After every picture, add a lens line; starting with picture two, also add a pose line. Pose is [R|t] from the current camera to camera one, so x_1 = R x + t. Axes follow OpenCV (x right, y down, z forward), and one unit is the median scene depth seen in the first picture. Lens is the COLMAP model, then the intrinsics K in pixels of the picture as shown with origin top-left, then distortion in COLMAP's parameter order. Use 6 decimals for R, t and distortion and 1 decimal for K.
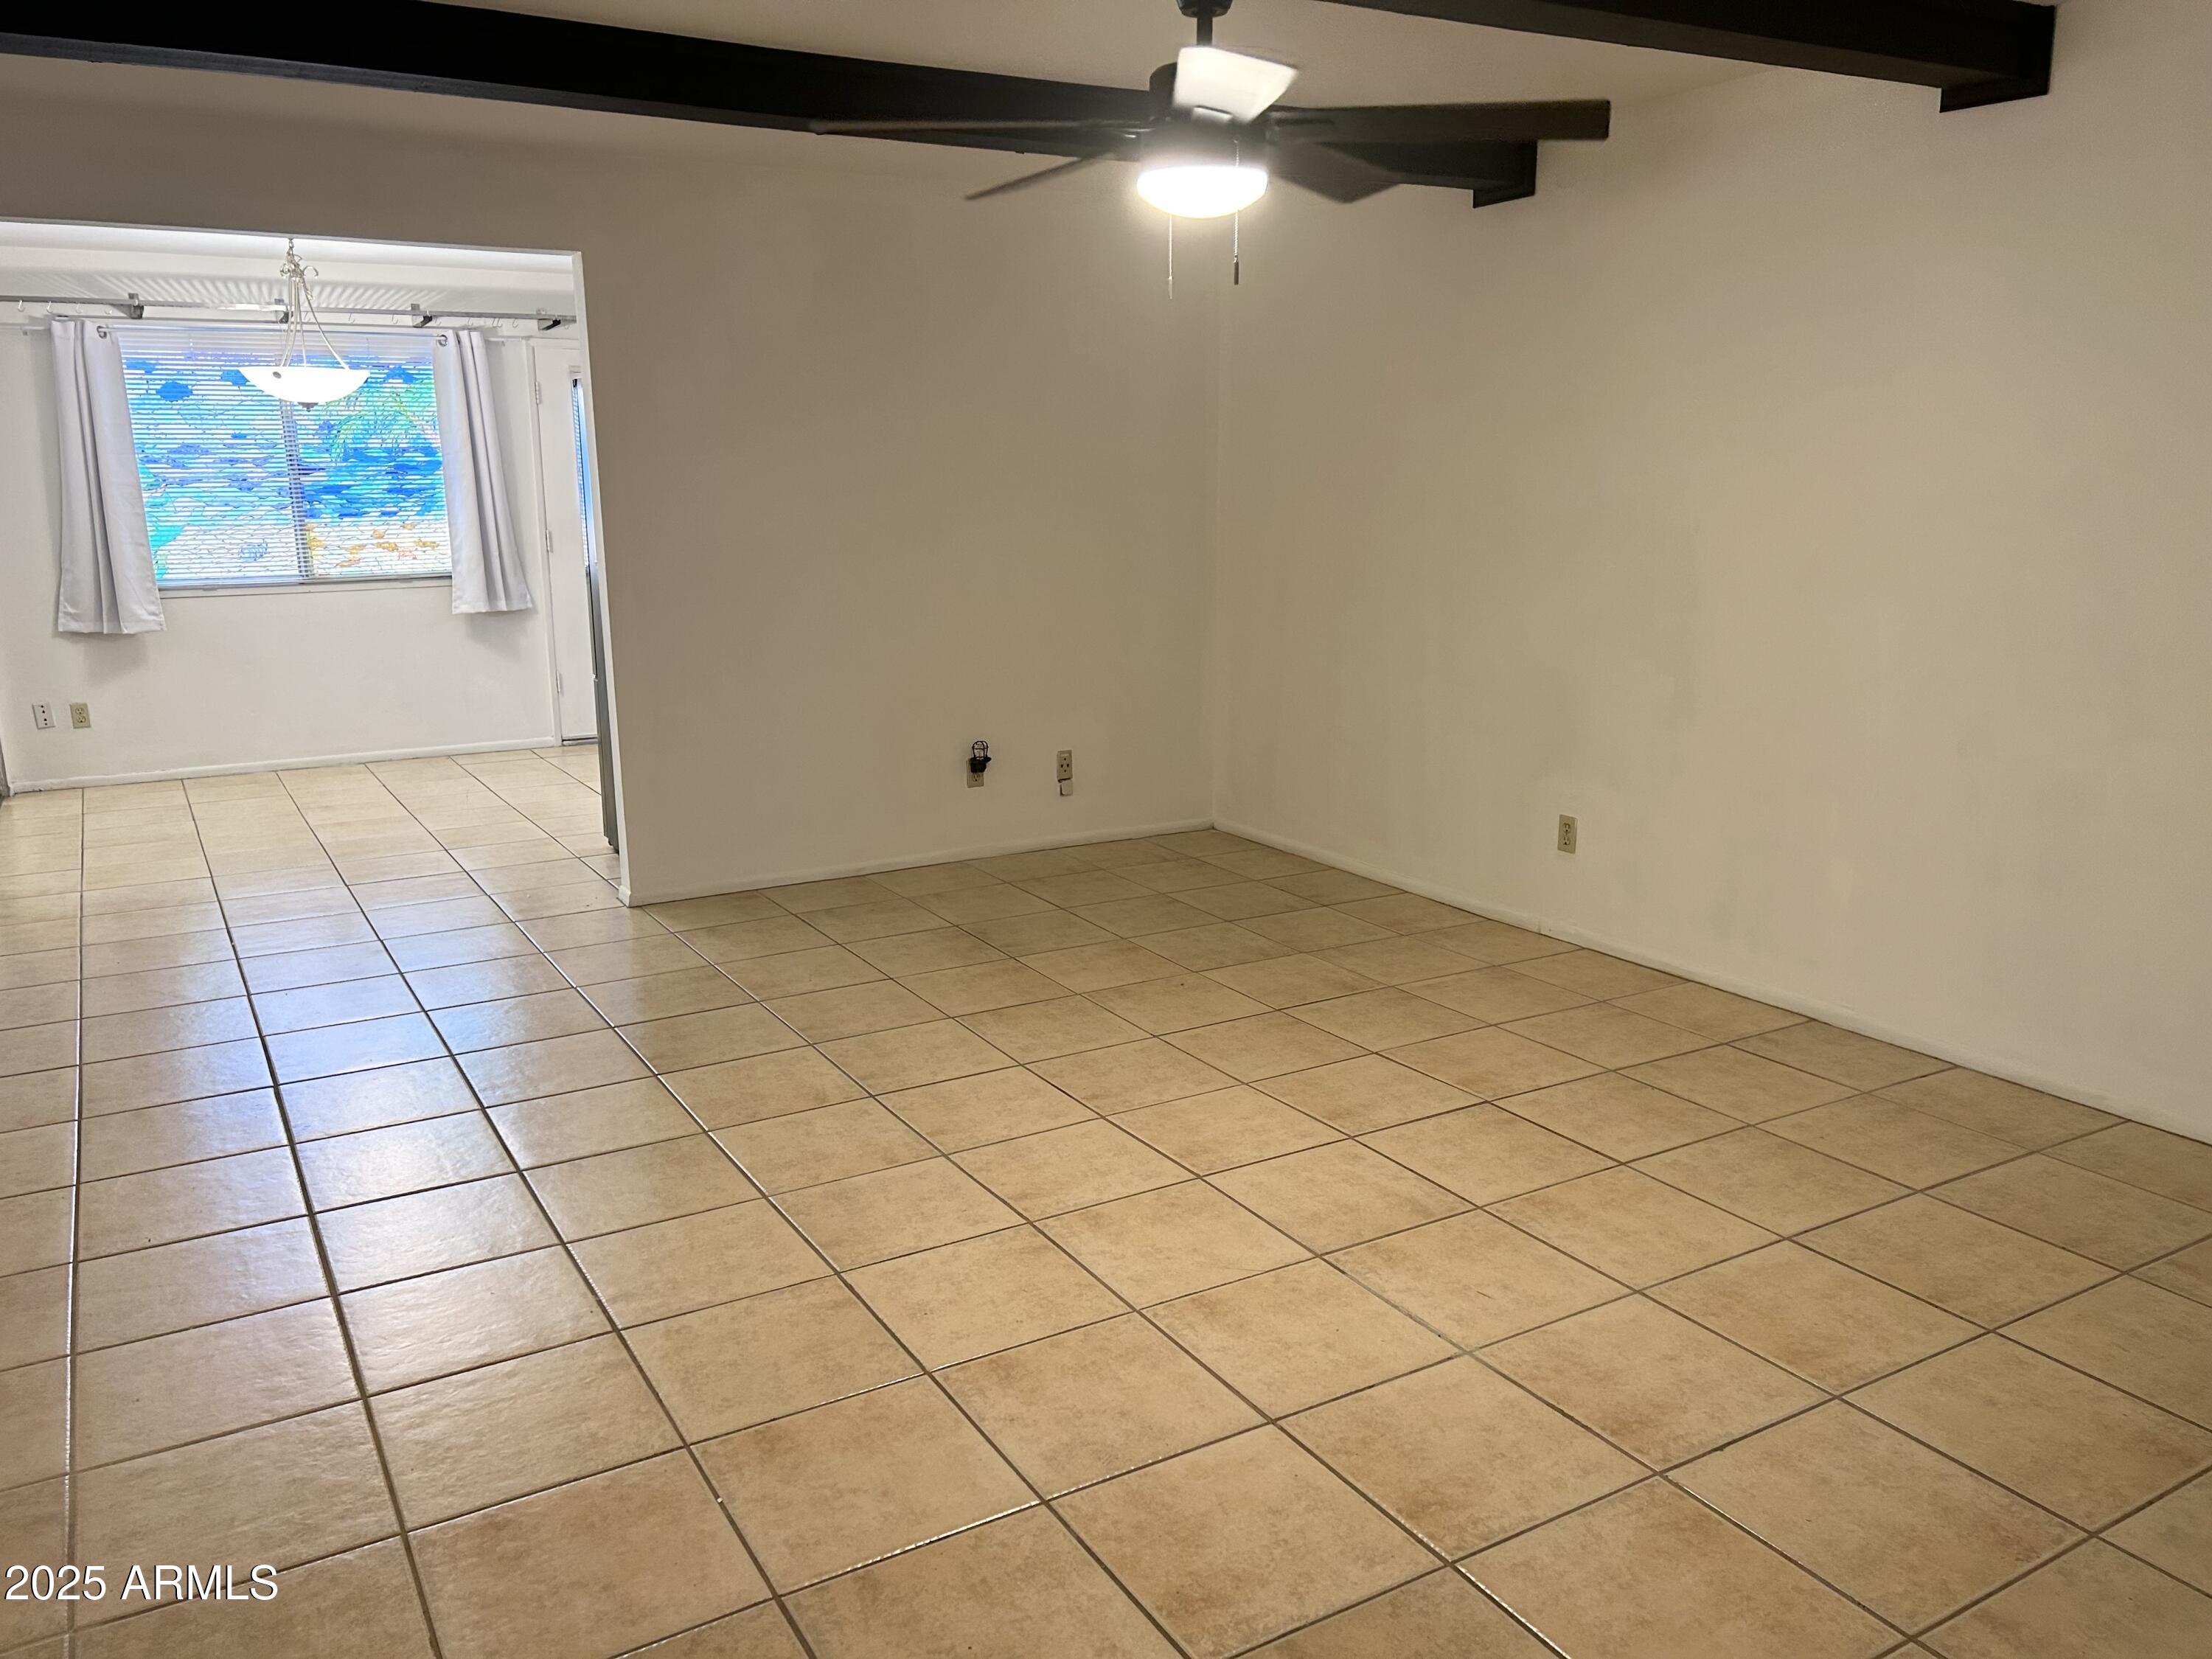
lens RADIAL K [[1673.1, 0, 1106.0], [0, 1673.1, 829.5], [0, 0, 1]] dist [0.121144, -0.142200]
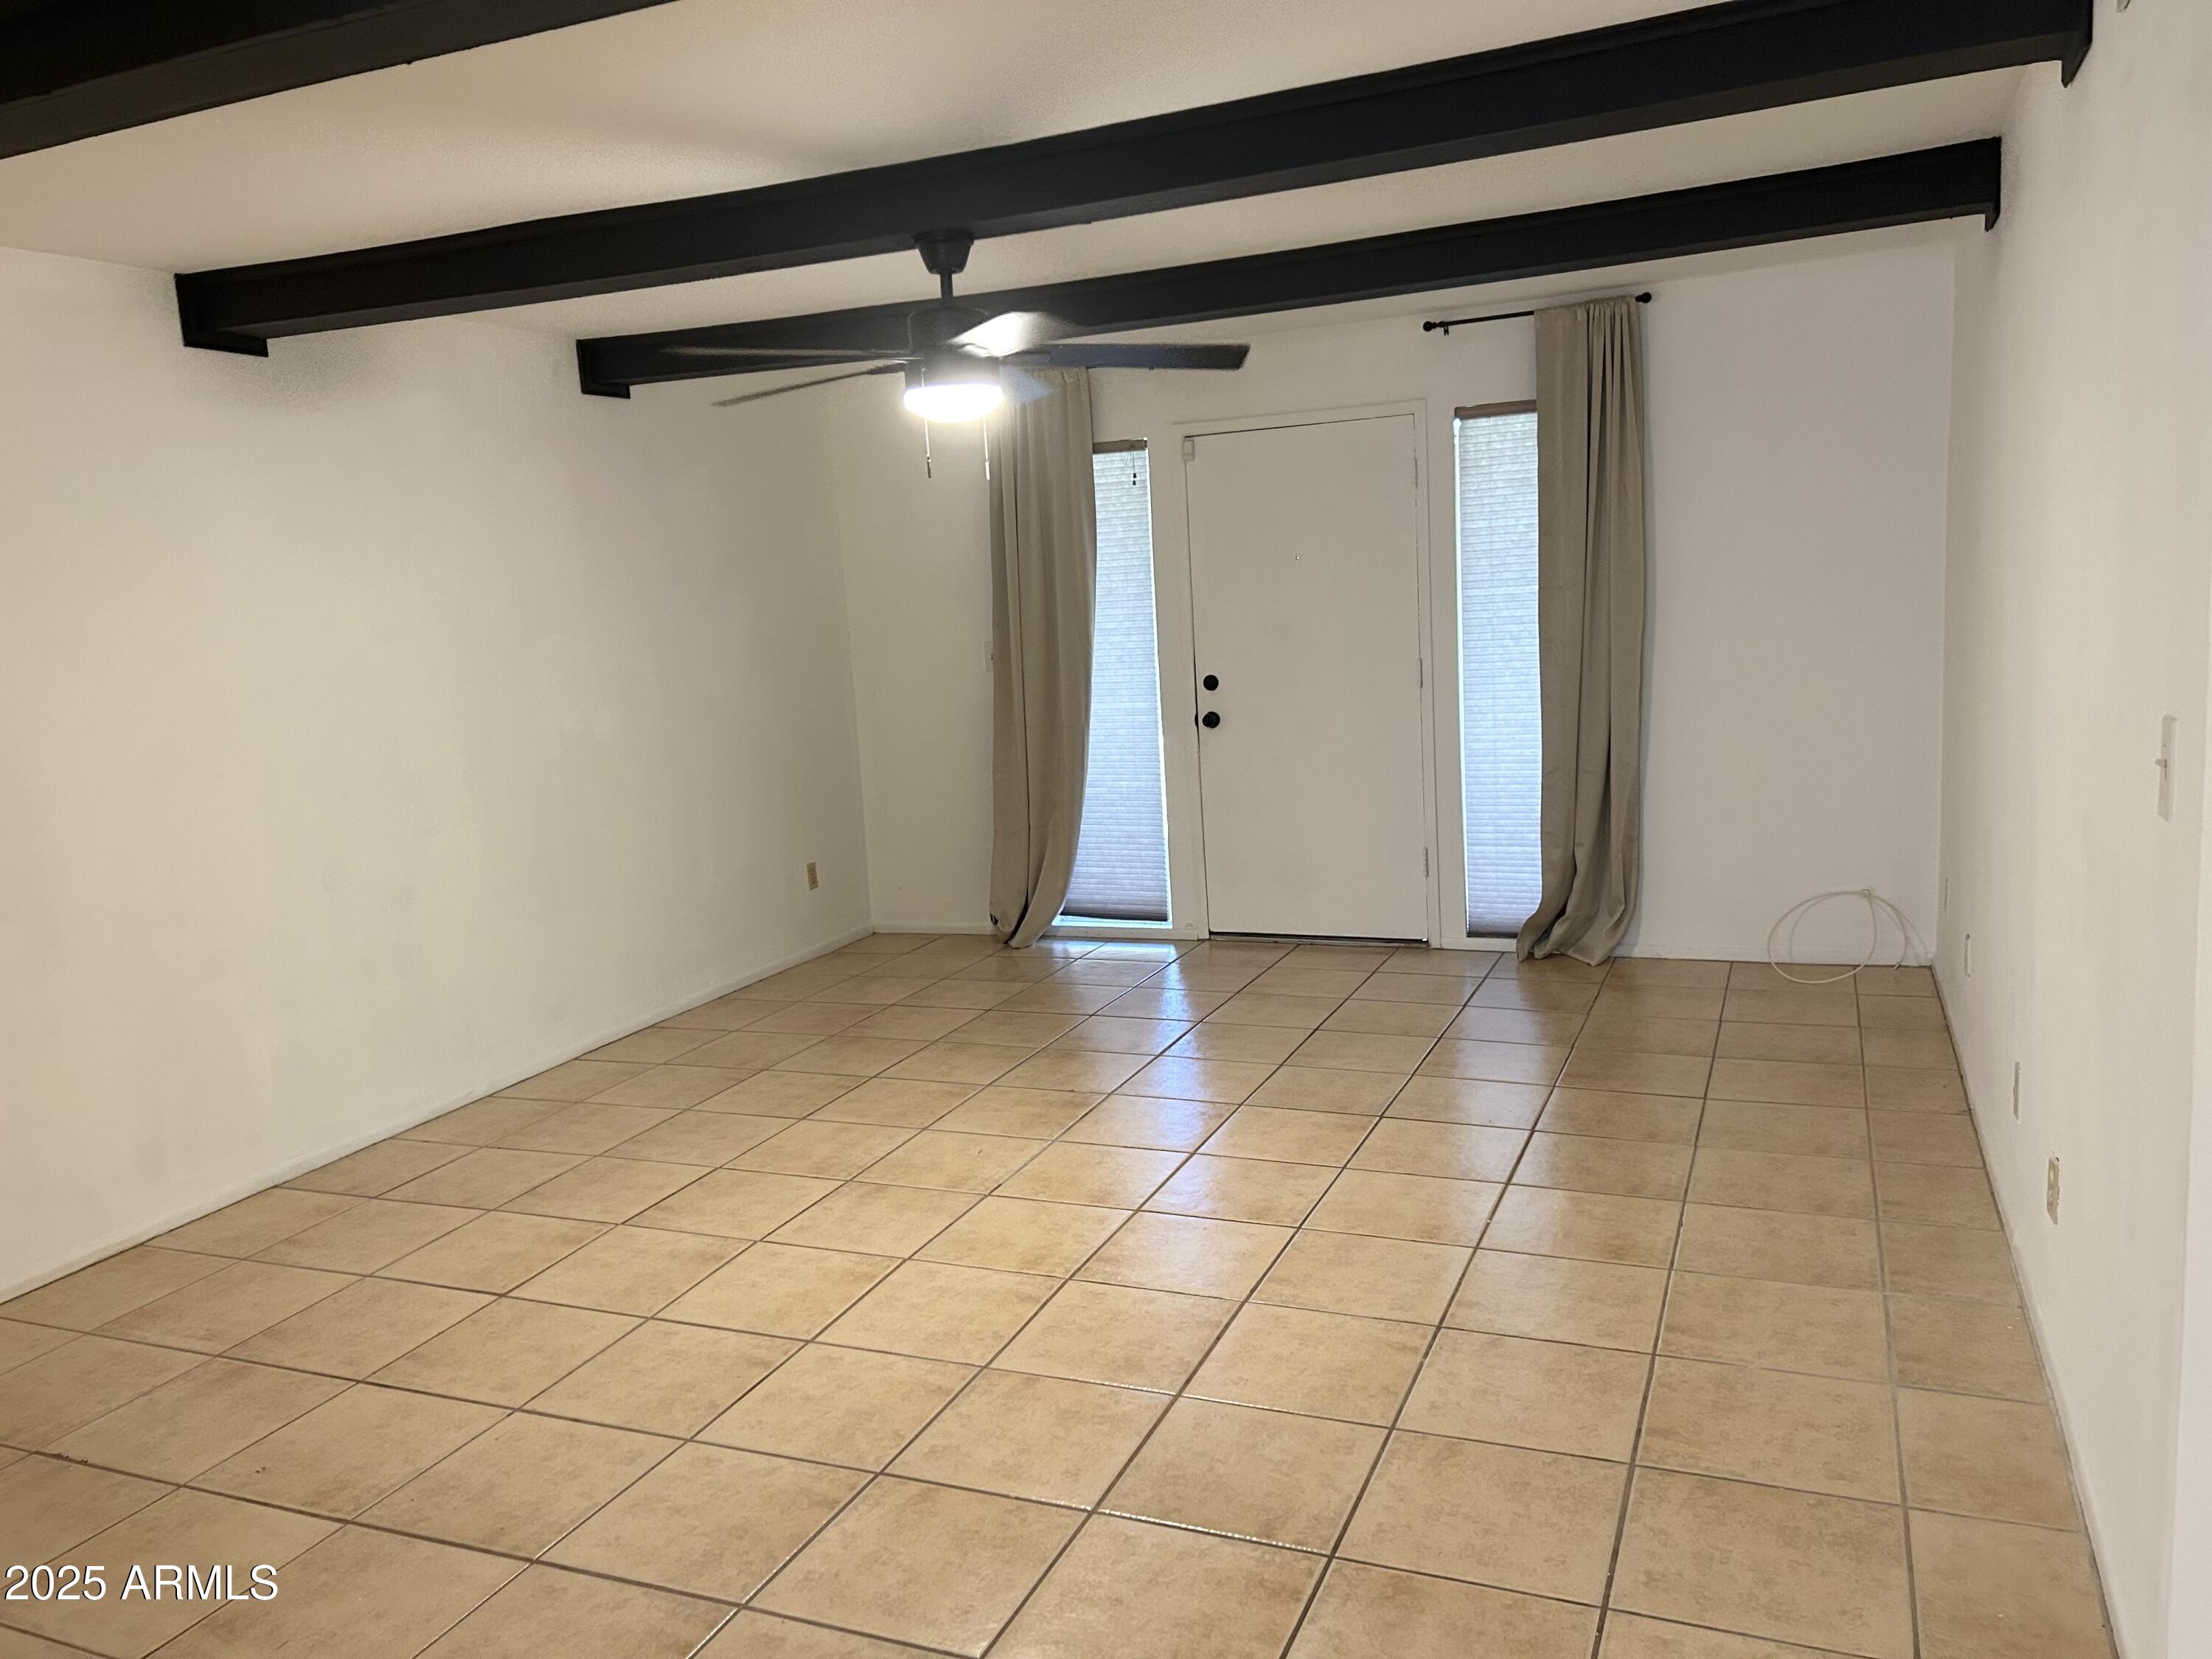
lens RADIAL K [[1673.1, 0, 1106.0], [0, 1673.1, 829.5], [0, 0, 1]] dist [0.121144, -0.142200]
pose [[-0.599538, -0.075684, 0.796759, -0.712738], [0.233479, 0.935678, 0.264566, -0.254288], [-0.765533, 0.344644, -0.543304, 1.154145]]
